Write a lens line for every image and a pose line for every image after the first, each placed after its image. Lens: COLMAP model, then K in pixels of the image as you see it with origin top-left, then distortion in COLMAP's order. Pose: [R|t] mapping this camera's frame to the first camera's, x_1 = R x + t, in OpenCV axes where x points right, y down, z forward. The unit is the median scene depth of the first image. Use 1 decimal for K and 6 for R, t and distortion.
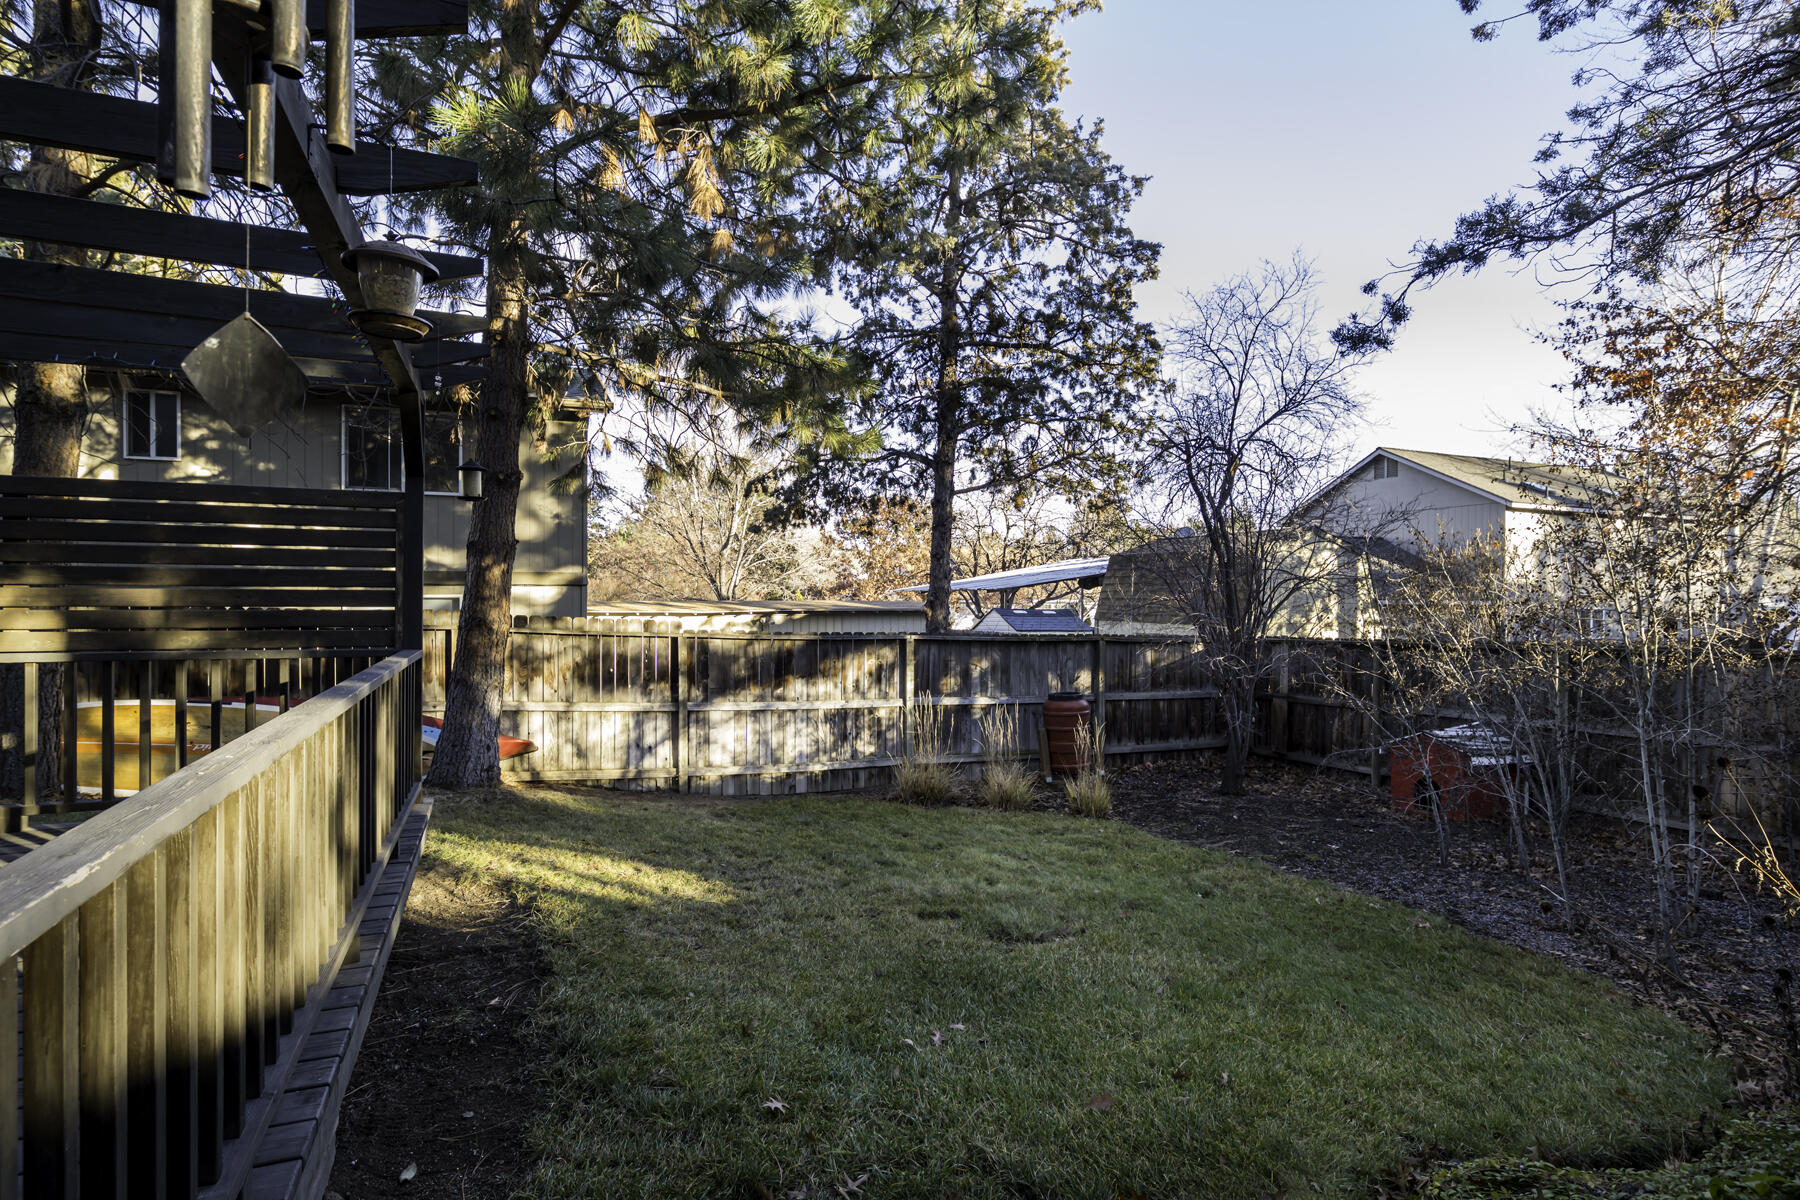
lens RADIAL K [[925.7, 0, 910.4], [0, 925.7, 597.0], [0, 0, 1]] dist [-0.005316, -0.000297]
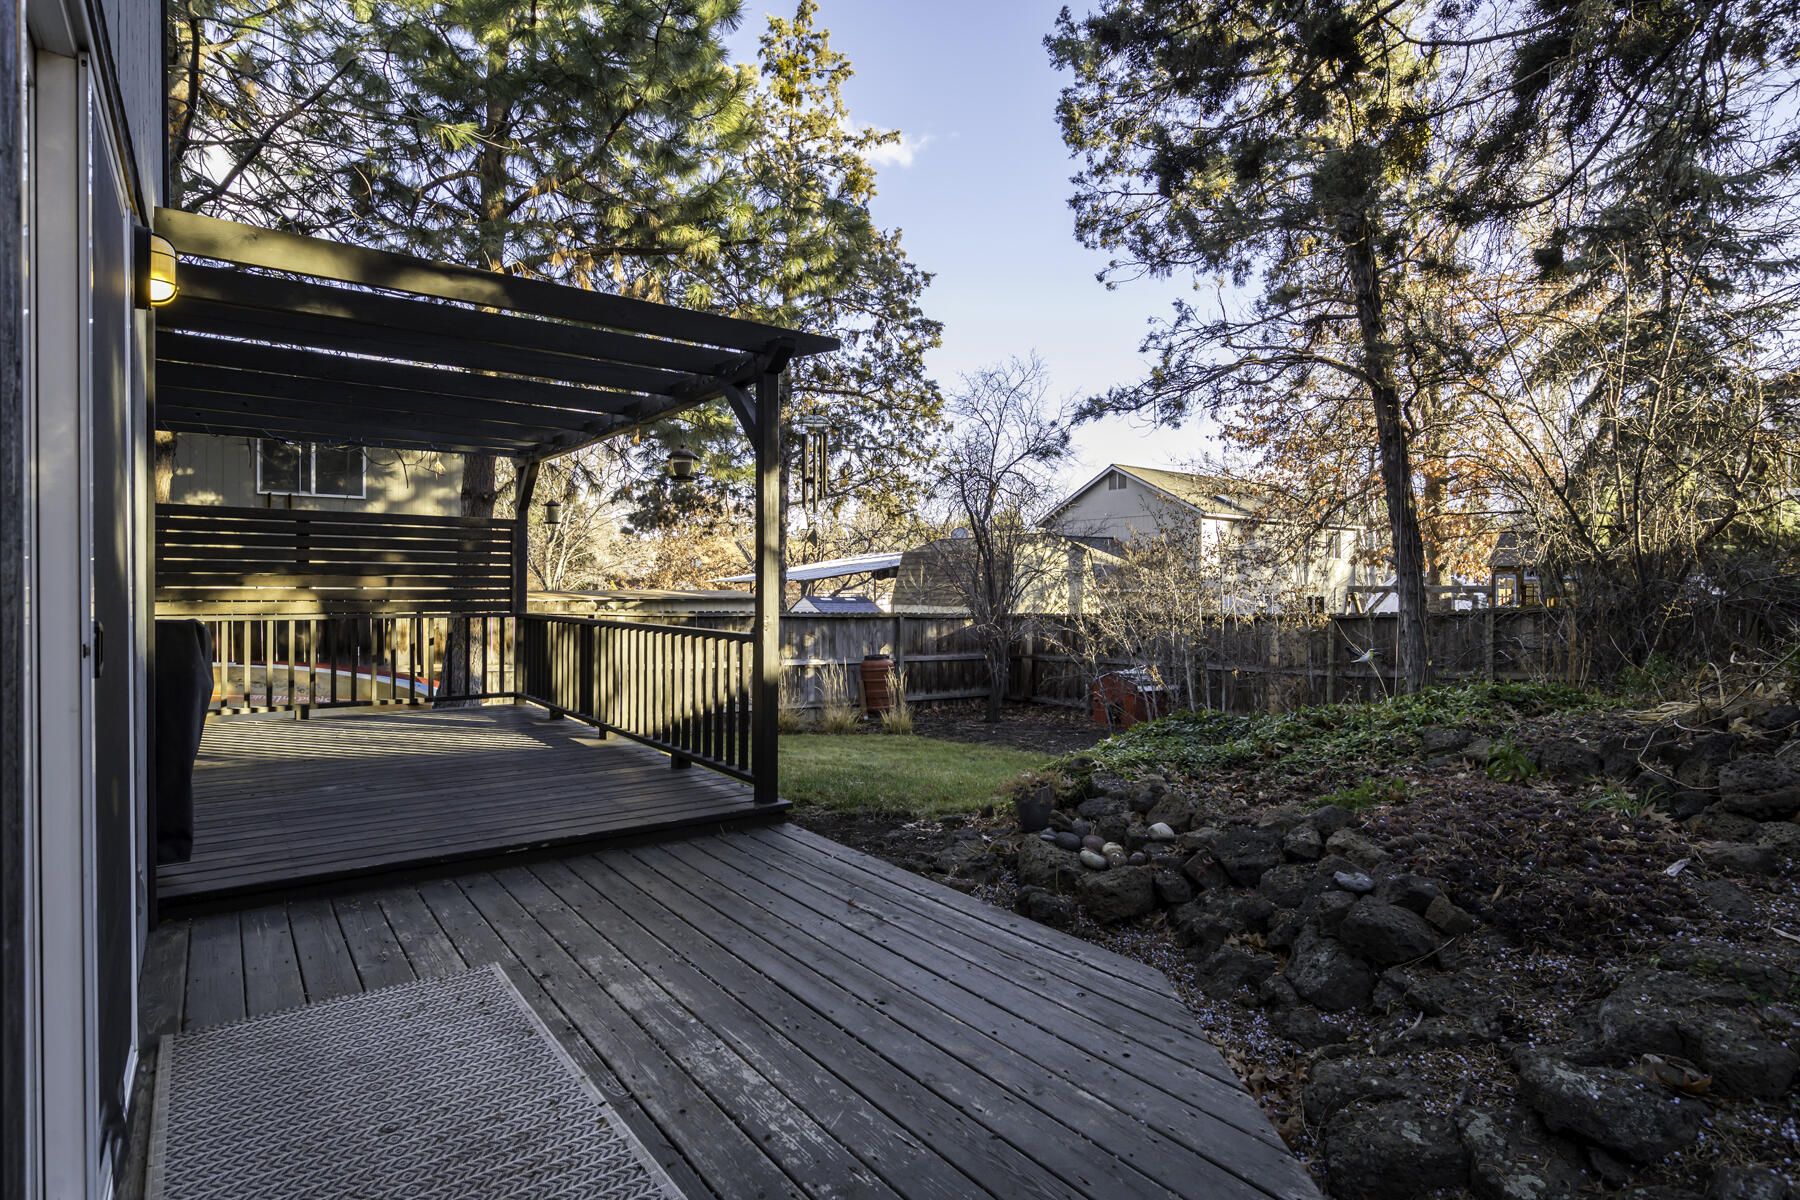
lens RADIAL K [[925.7, 0, 910.4], [0, 925.7, 597.0], [0, 0, 1]] dist [-0.005316, -0.000297]
pose [[0.972196, -0.005431, 0.234104, -0.090894], [0.003466, 0.999955, 0.008805, 0.005866], [-0.234141, -0.007748, 0.972172, -0.296700]]
